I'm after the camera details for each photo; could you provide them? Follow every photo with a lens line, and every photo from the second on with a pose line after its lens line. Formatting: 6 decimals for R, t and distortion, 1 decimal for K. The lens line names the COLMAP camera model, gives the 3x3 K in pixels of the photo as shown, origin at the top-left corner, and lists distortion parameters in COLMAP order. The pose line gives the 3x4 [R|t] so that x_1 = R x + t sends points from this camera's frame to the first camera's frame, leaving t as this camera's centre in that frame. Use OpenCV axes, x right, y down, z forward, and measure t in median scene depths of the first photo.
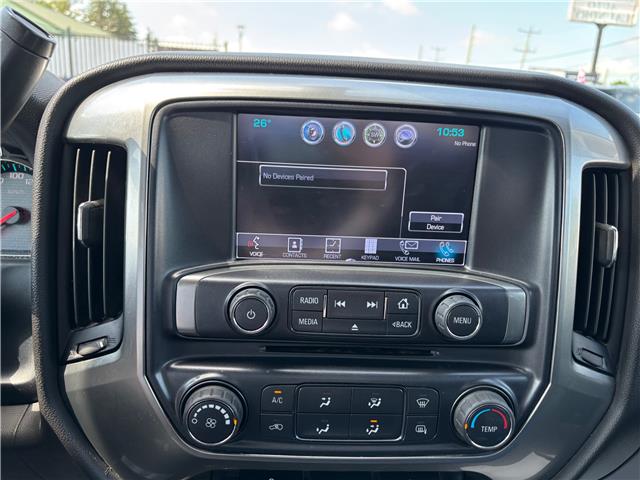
lens RADIAL K [[485.8, 0, 316.1], [0, 485.8, 252.8], [0, 0, 1]] dist [0.059014, -0.065141]
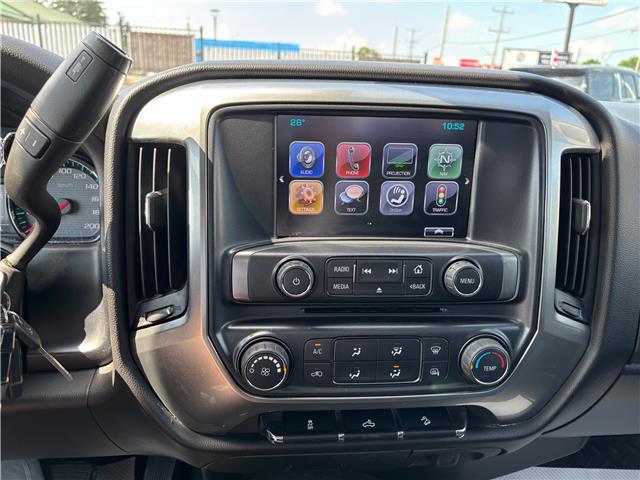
lens RADIAL K [[485.8, 0, 316.1], [0, 485.8, 252.8], [0, 0, 1]] dist [0.059014, -0.065141]
pose [[0.998776, -0.031682, 0.037980, -0.117622], [0.030529, 0.999067, 0.030562, 0.017660], [-0.038913, -0.029365, 0.998811, -0.197668]]
